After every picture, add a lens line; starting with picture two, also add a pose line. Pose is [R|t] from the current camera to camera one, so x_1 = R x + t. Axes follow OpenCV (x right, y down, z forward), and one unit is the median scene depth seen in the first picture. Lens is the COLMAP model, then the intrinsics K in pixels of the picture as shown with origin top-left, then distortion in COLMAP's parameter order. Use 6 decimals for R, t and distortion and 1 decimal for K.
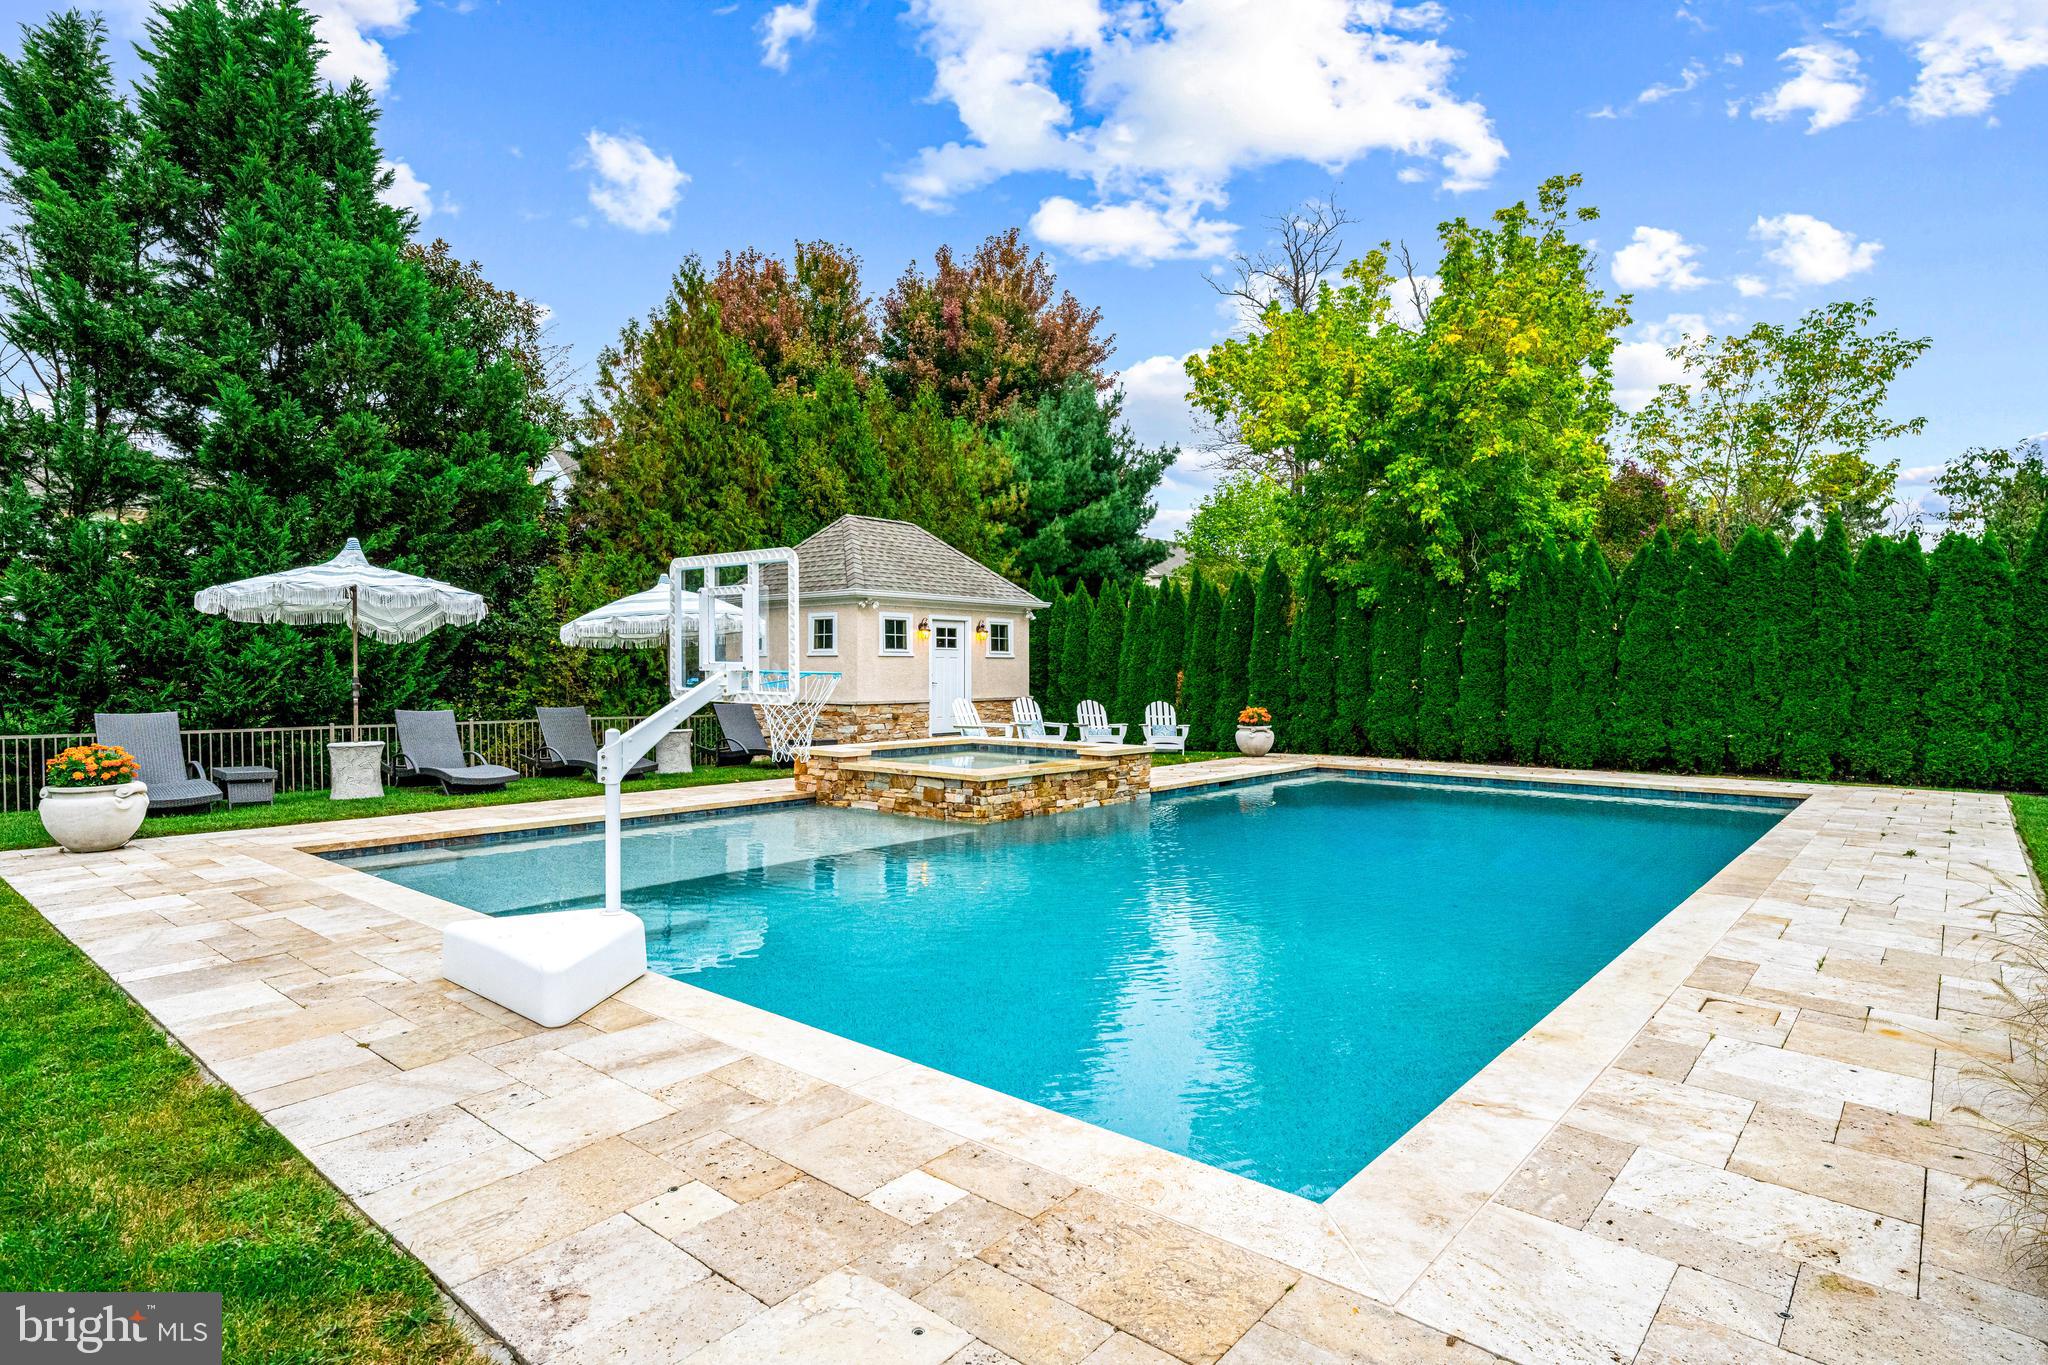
lens RADIAL K [[1080.8, 0, 1024.0], [0, 1080.8, 682.5], [0, 0, 1]] dist [0.007380, -0.001394]
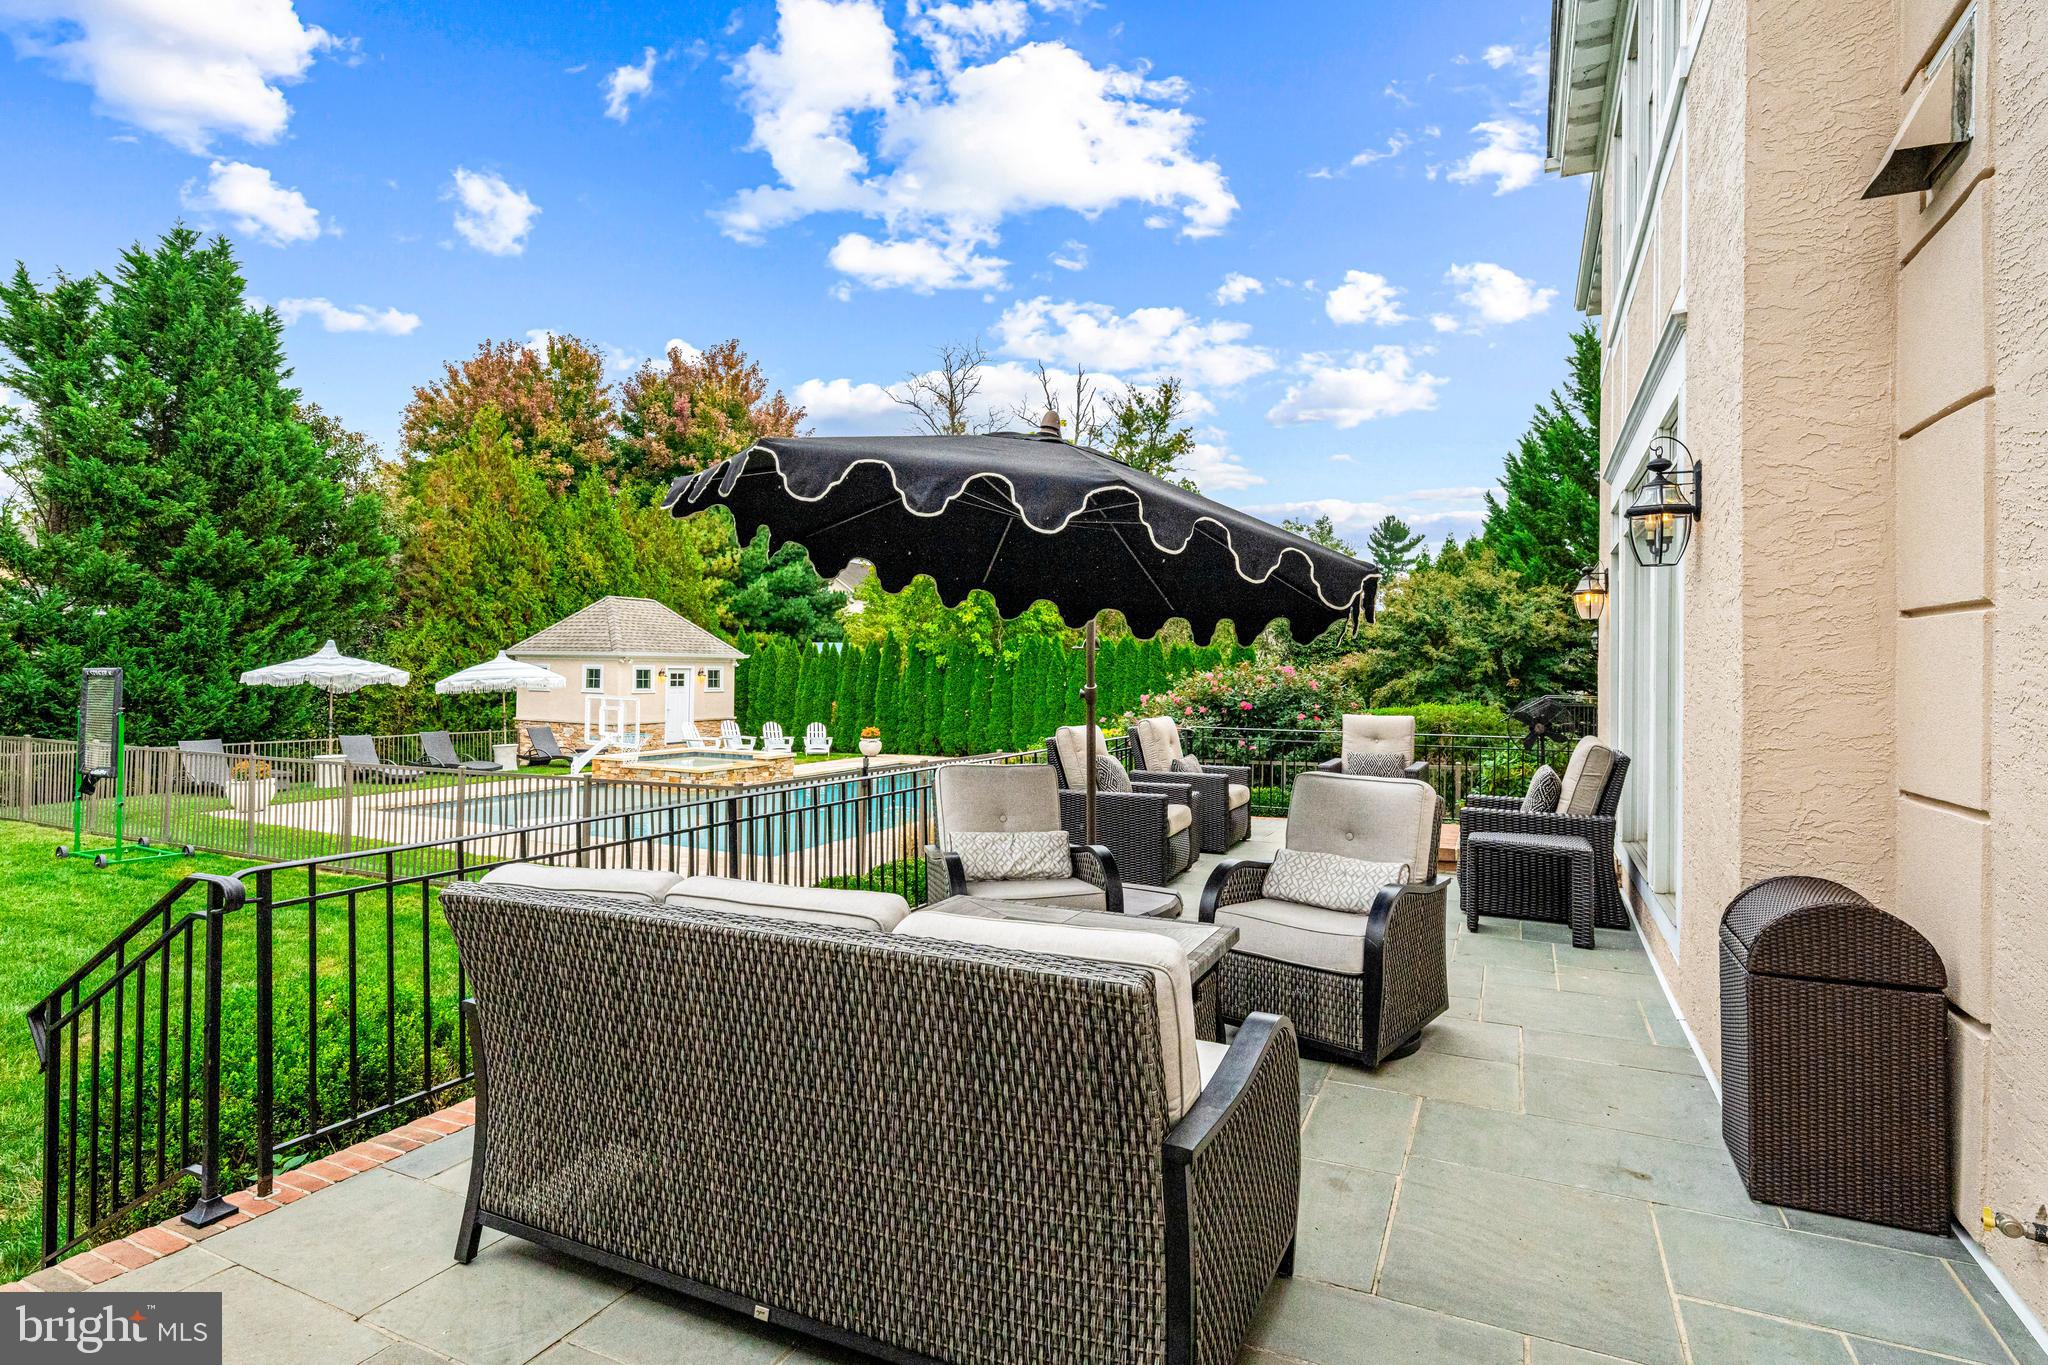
lens RADIAL K [[1030.3, 0, 1023.1], [0, 1030.3, 656.5], [0, 0, 1]] dist [0.000184, -0.000142]
pose [[0.965221, 0.016622, 0.260905, 0.021288], [-0.010907, 0.999668, -0.023336, -0.049872], [-0.261207, 0.019679, 0.965082, -0.581513]]
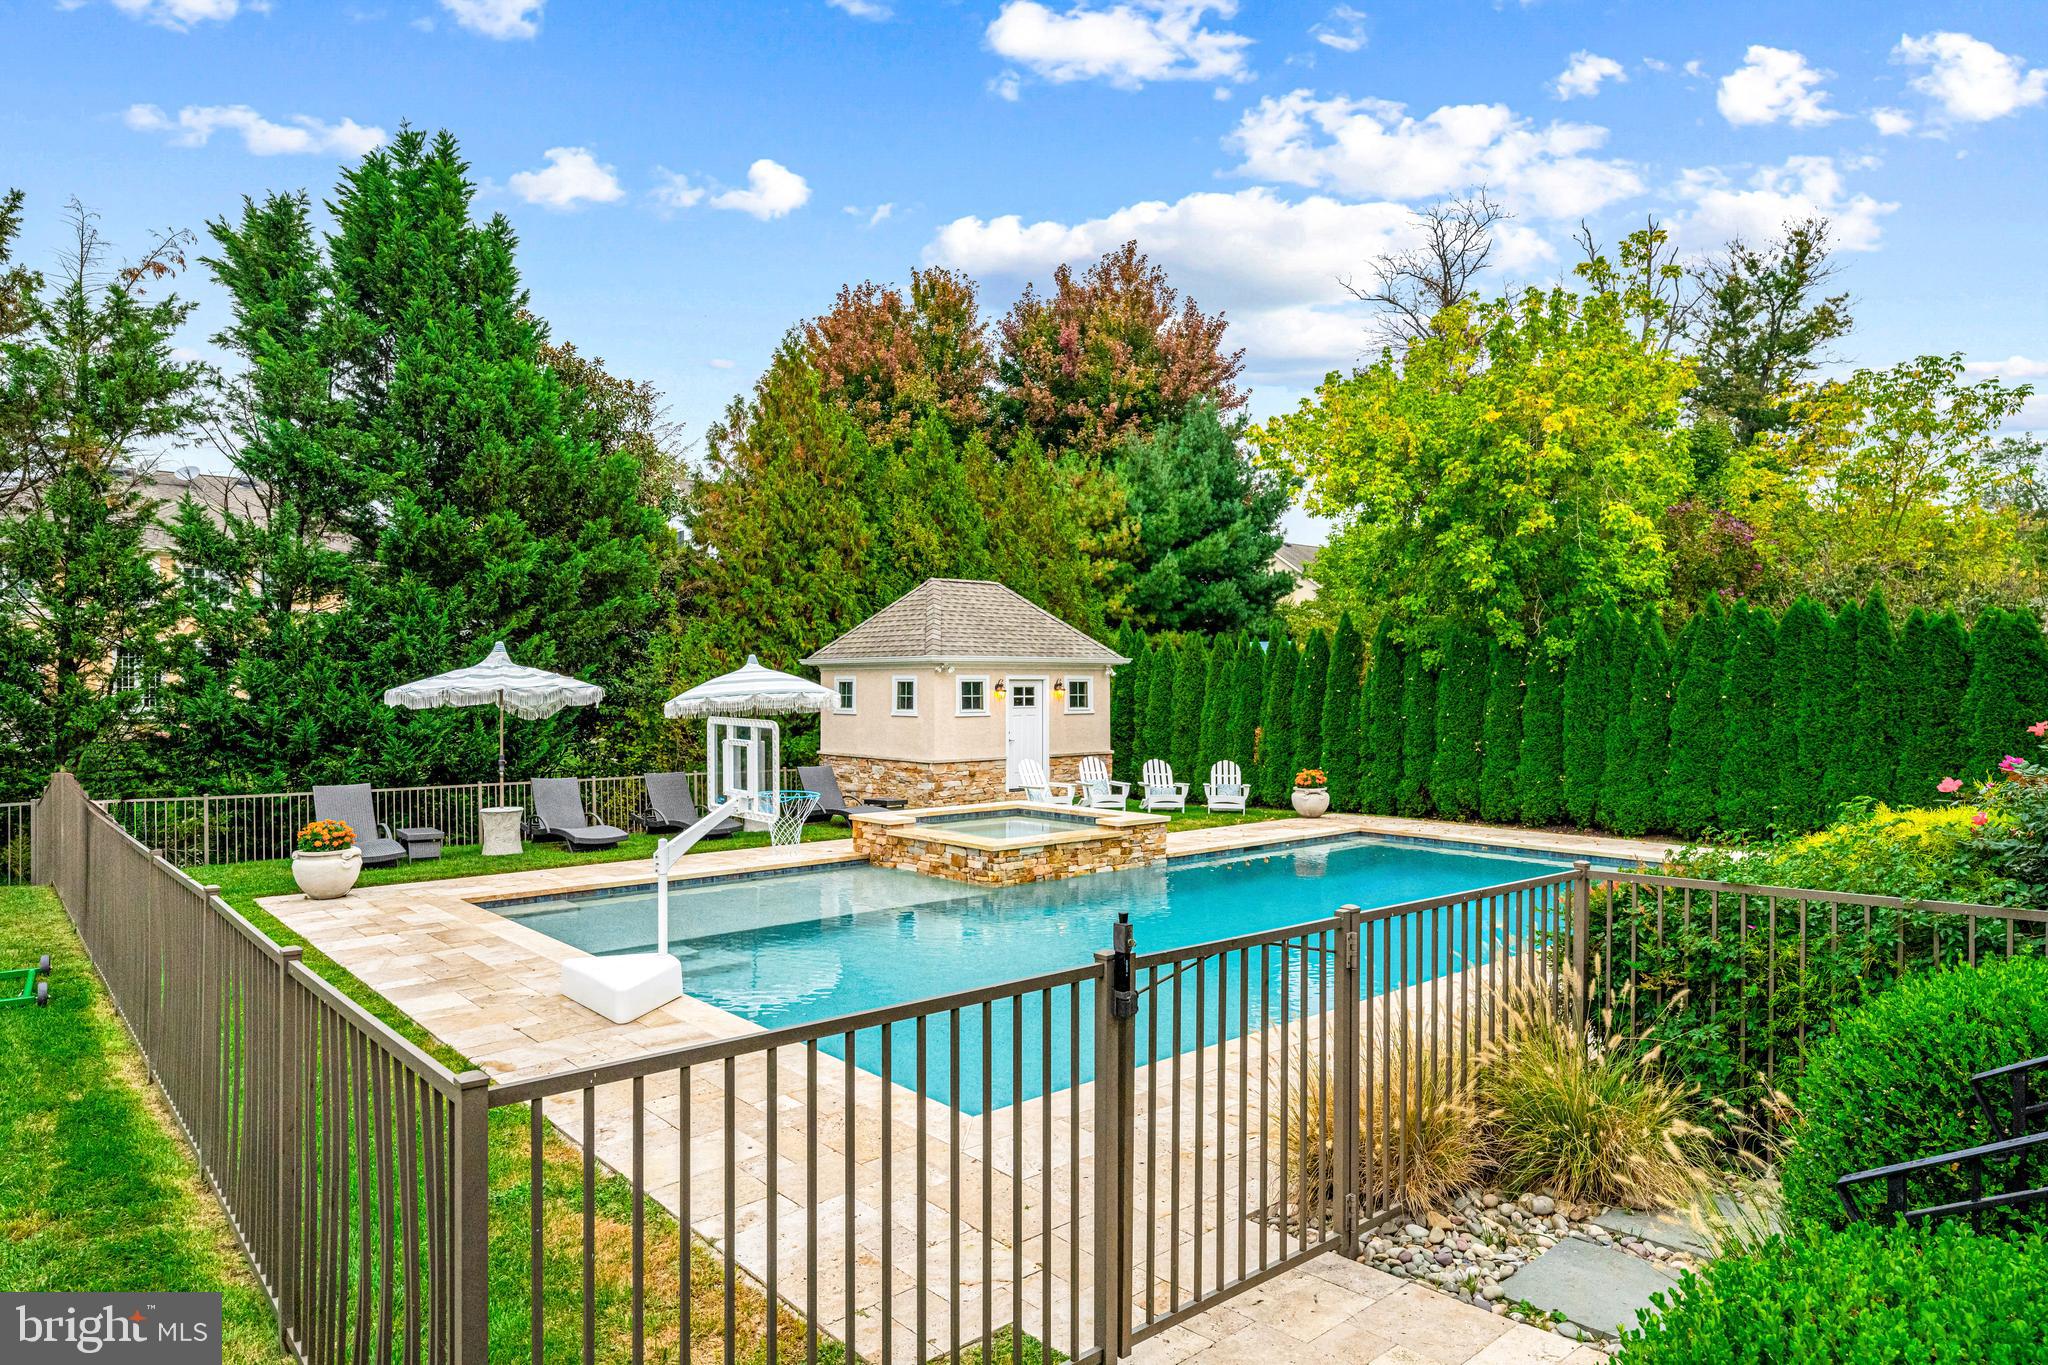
lens RADIAL K [[1225.9, 0, 1020.4], [0, 1225.9, 688.8], [0, 0, 1]] dist [0.004806, 0.002138]
pose [[0.989484, -0.002778, -0.144615, 0.104170], [0.001566, 0.999963, -0.008494, -0.042239], [0.144633, 0.008178, 0.989452, -0.182559]]
